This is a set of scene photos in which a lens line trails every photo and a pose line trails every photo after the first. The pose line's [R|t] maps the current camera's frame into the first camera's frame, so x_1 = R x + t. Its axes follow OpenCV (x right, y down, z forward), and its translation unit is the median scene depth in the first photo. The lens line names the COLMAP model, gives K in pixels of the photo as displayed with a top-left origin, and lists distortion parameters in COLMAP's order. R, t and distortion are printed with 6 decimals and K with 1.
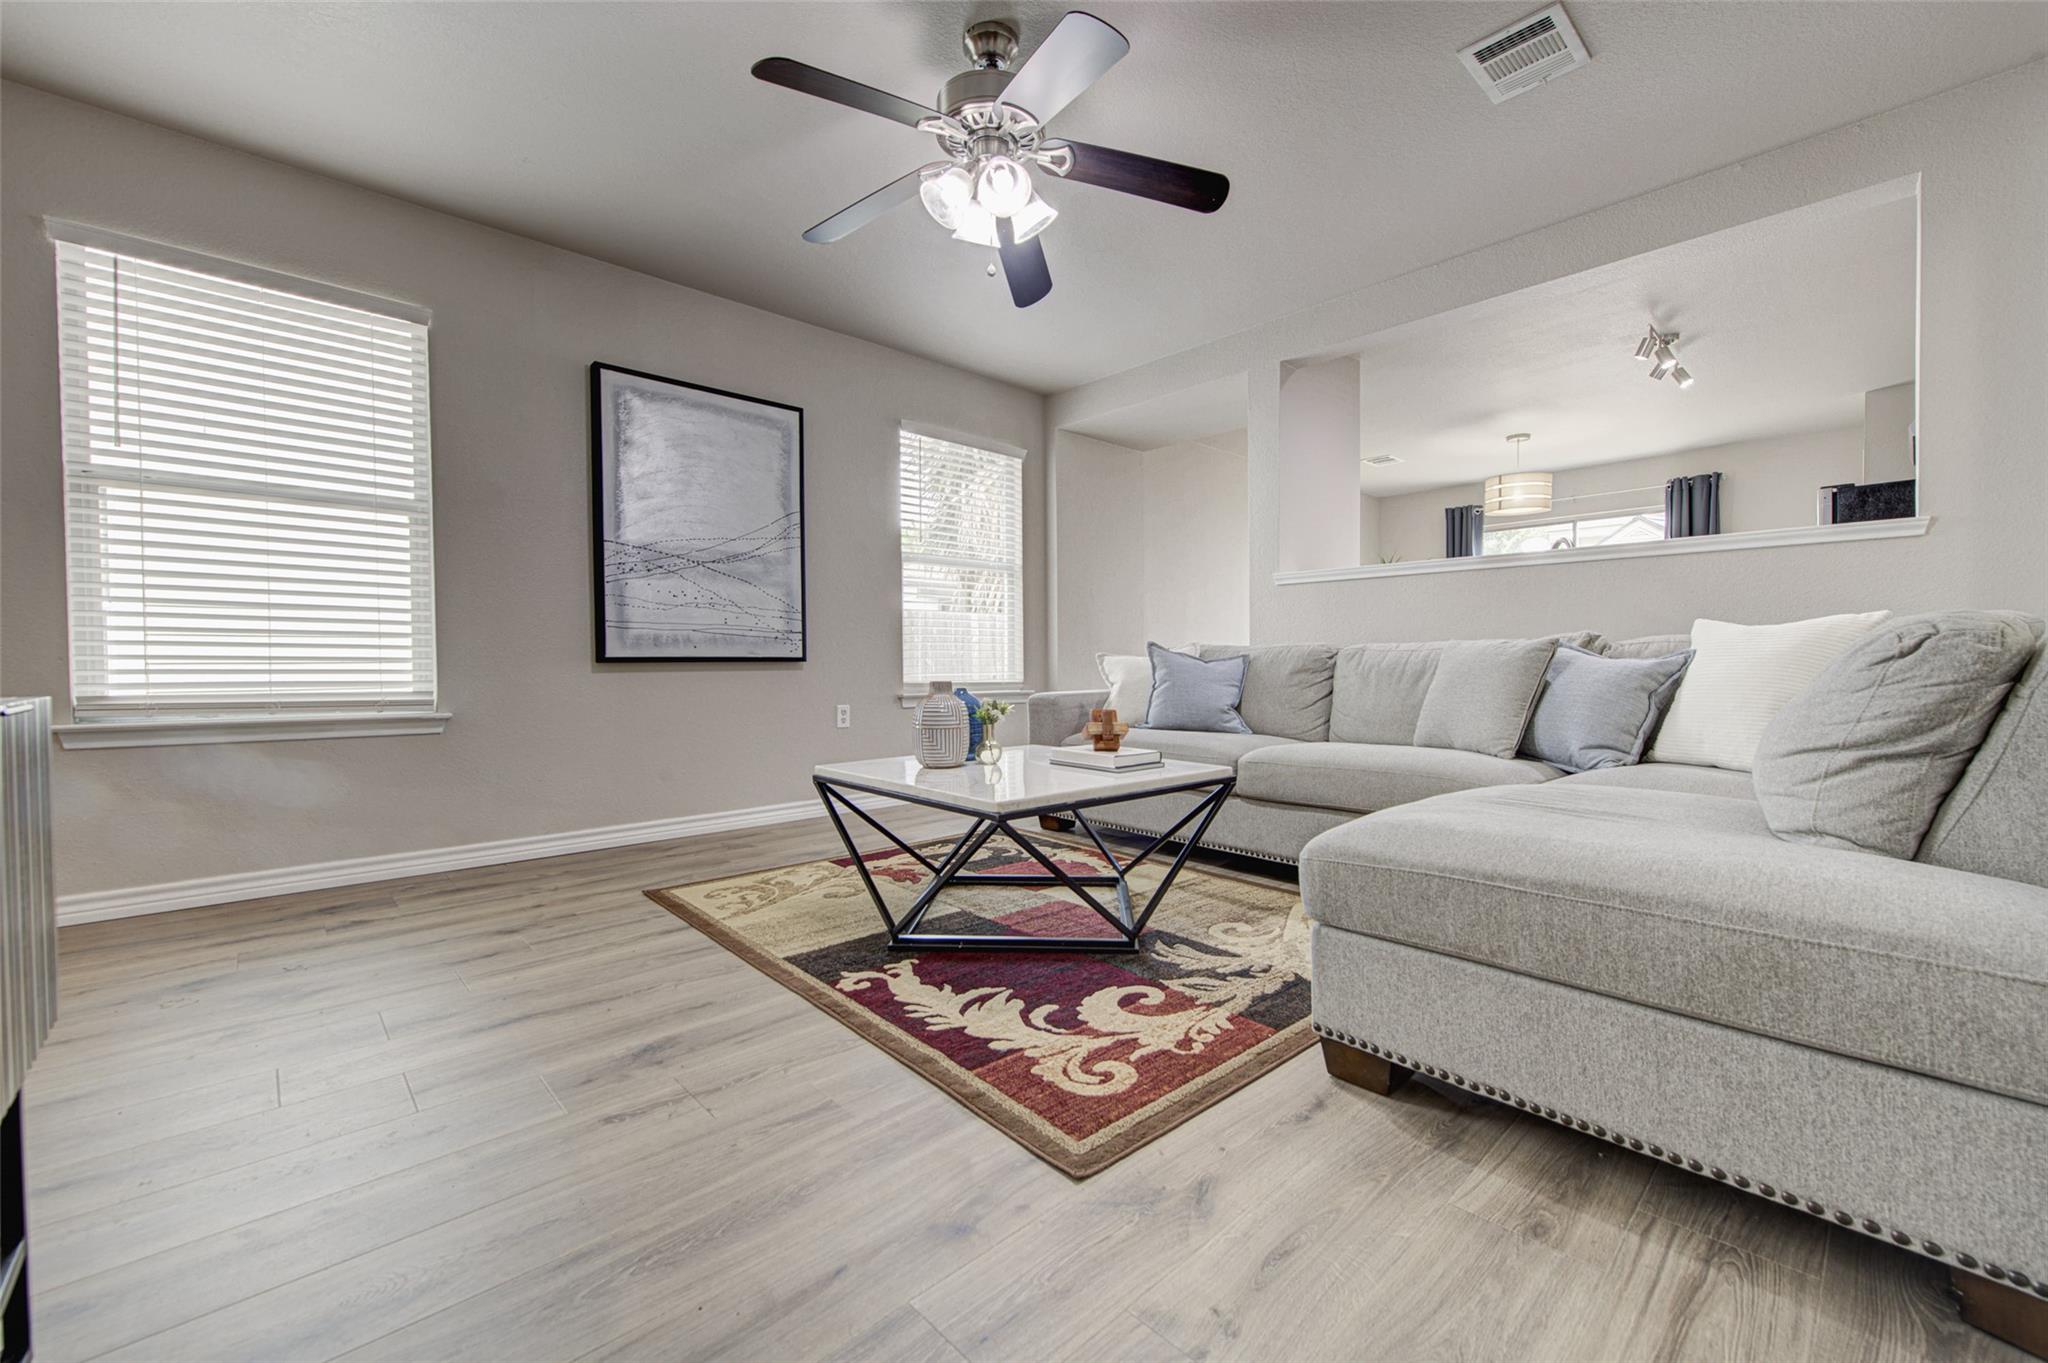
lens RADIAL K [[818.9, 0, 1037.0], [0, 818.9, 675.8], [0, 0, 1]] dist [-0.000369, -0.000034]
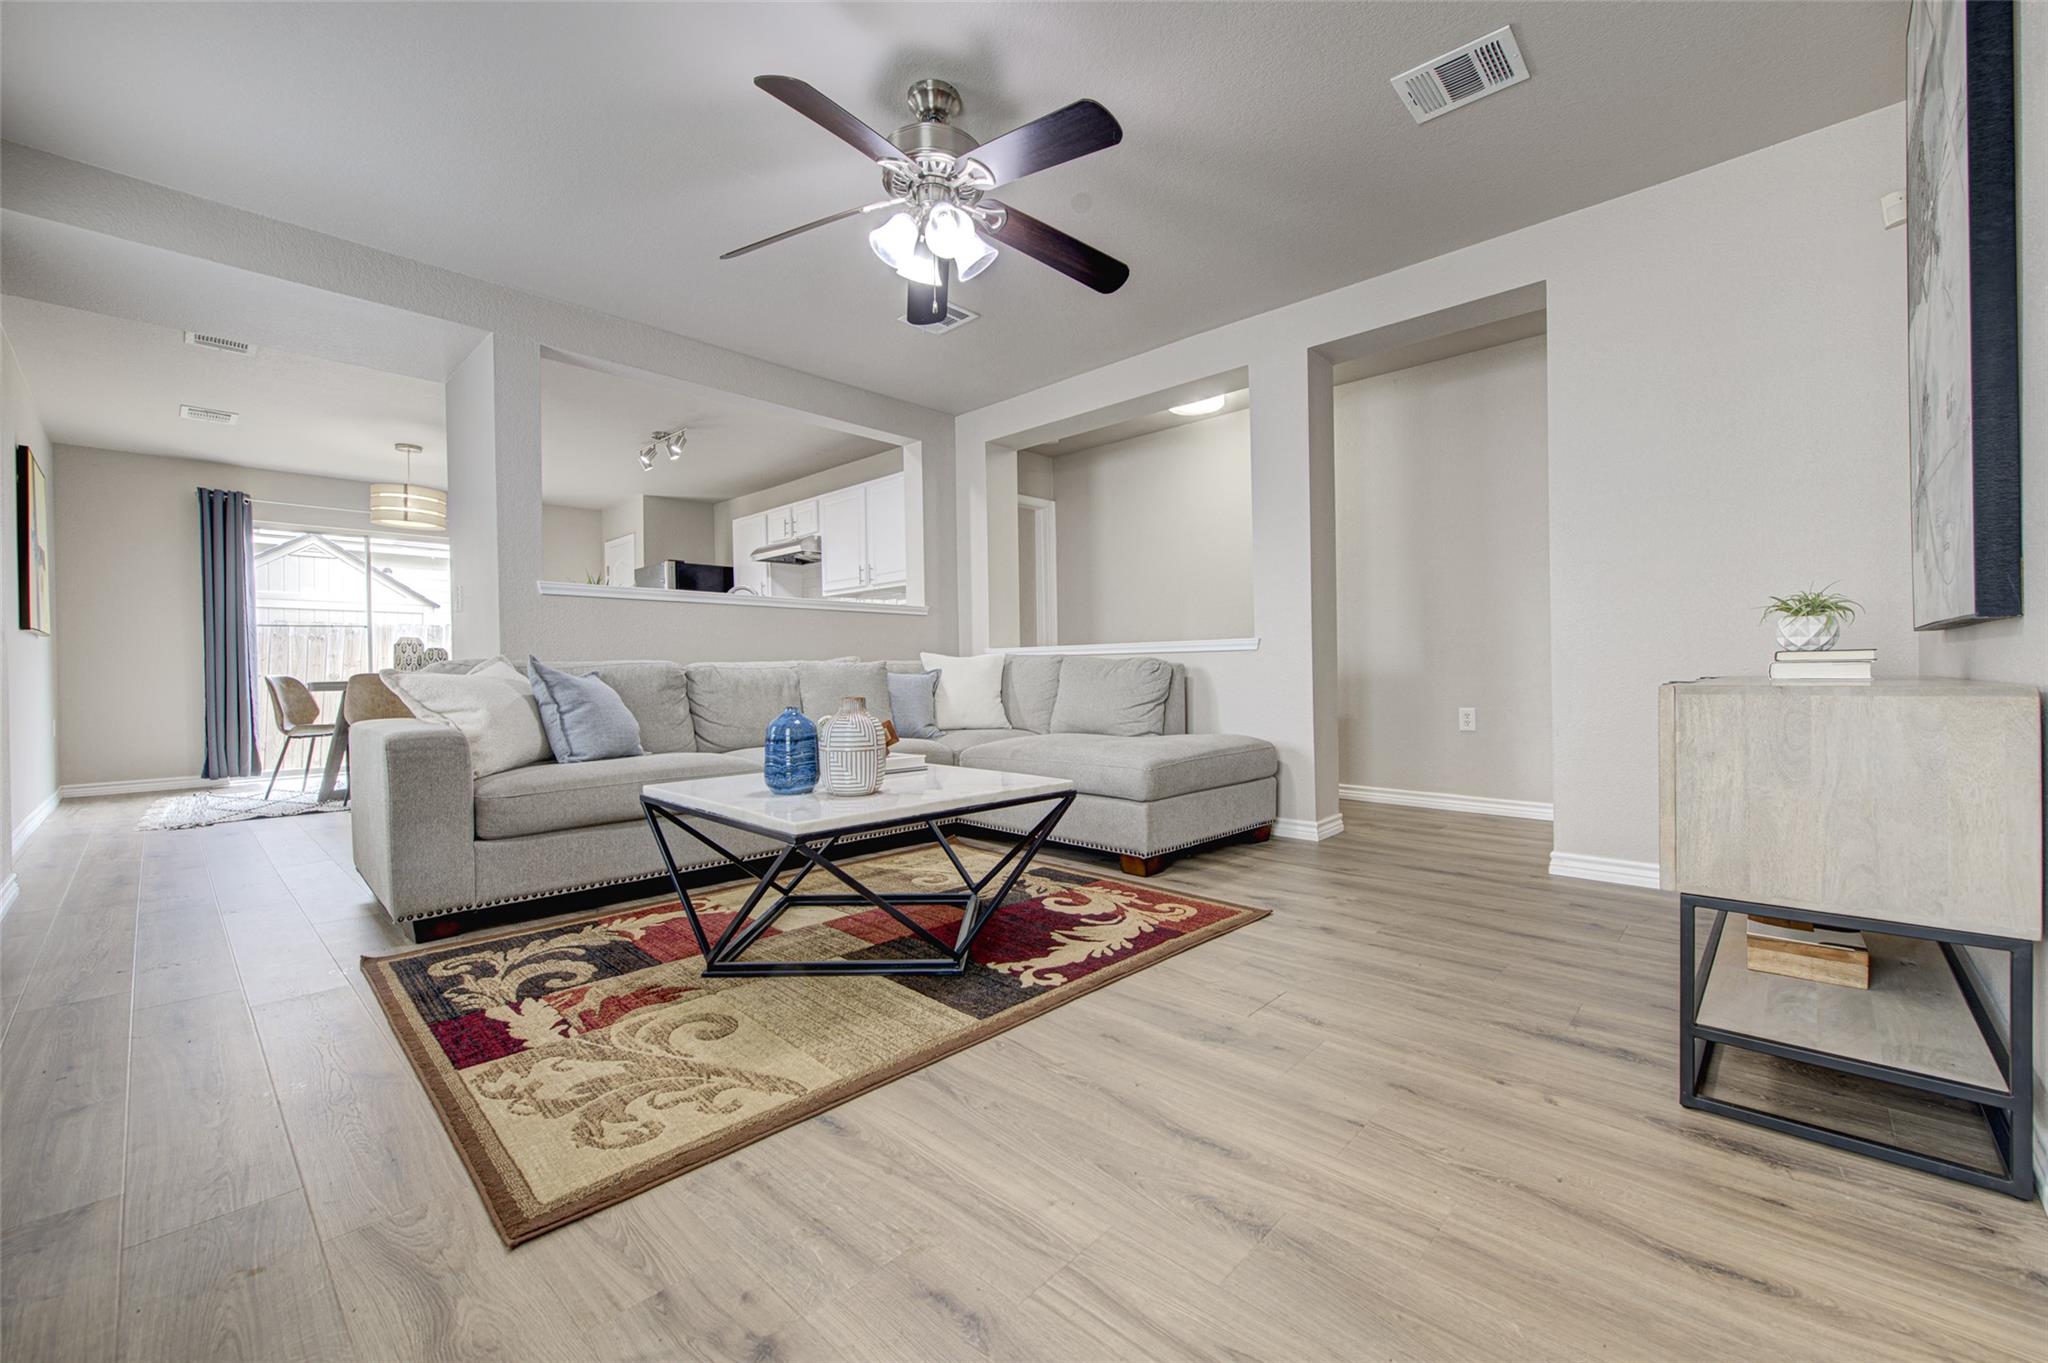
lens RADIAL K [[818.9, 0, 1028.6], [0, 818.9, 680.0], [0, 0, 1]] dist [-0.000369, -0.000034]
pose [[-0.056207, -0.004261, 0.998410, -1.315262], [0.031642, 0.999481, 0.006047, -0.014342], [-0.997918, 0.031931, -0.056043, 1.115247]]
